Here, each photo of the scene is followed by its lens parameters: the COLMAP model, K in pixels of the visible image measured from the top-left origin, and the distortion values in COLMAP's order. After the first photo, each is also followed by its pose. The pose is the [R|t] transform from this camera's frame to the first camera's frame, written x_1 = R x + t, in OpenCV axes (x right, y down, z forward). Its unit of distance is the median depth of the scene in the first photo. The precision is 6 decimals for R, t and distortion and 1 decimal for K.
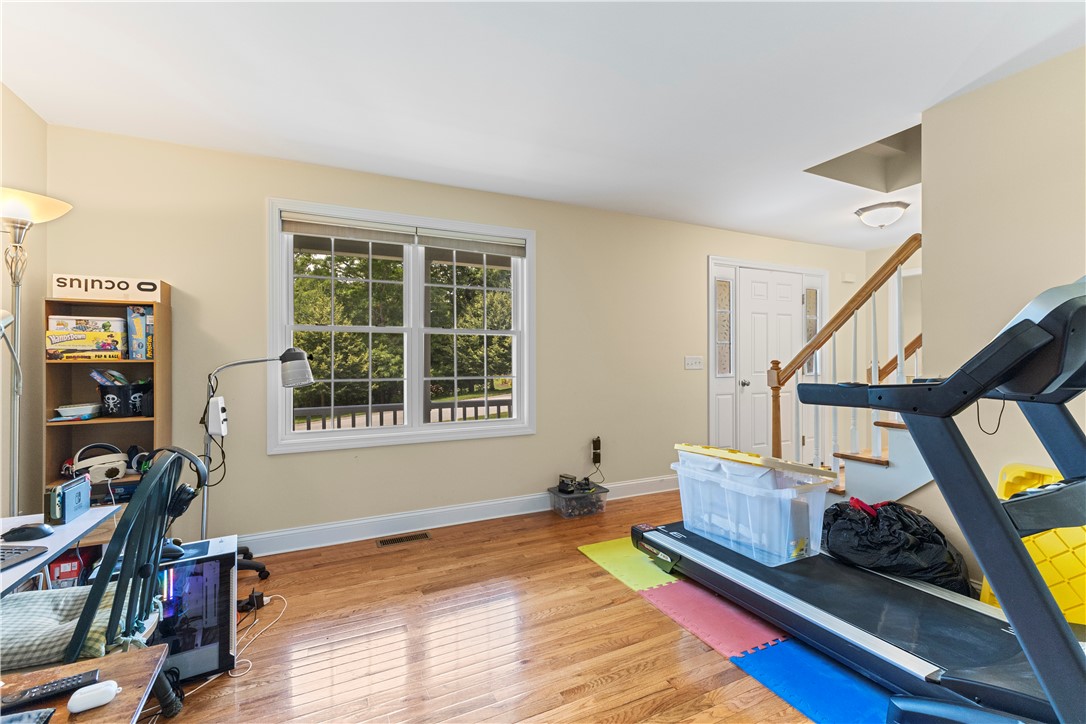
lens RADIAL K [[474.1, 0, 543.3], [0, 474.1, 361.4], [0, 0, 1]] dist [-0.000239, 0.000099]
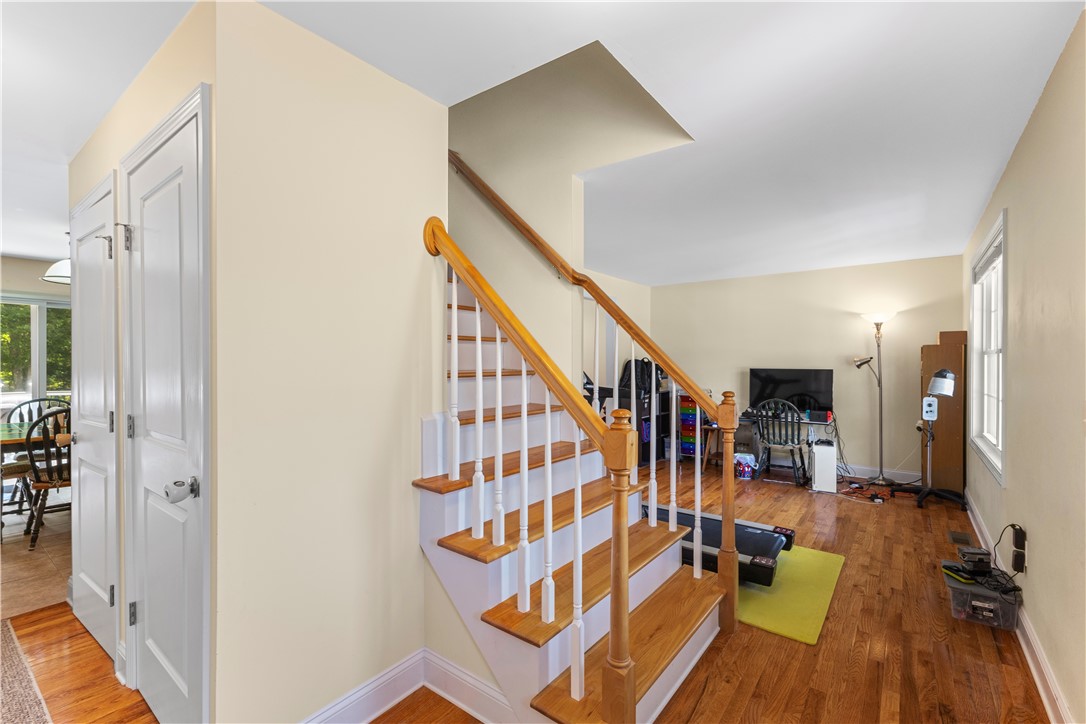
lens RADIAL K [[474.1, 0, 542.5], [0, 474.1, 364.2], [0, 0, 1]] dist [-0.000239, 0.000099]
pose [[-0.897769, 0.001409, -0.440464, 1.201216], [0.001552, 0.999999, 0.000036, -0.042375], [0.440464, -0.000651, -0.897770, 1.732377]]
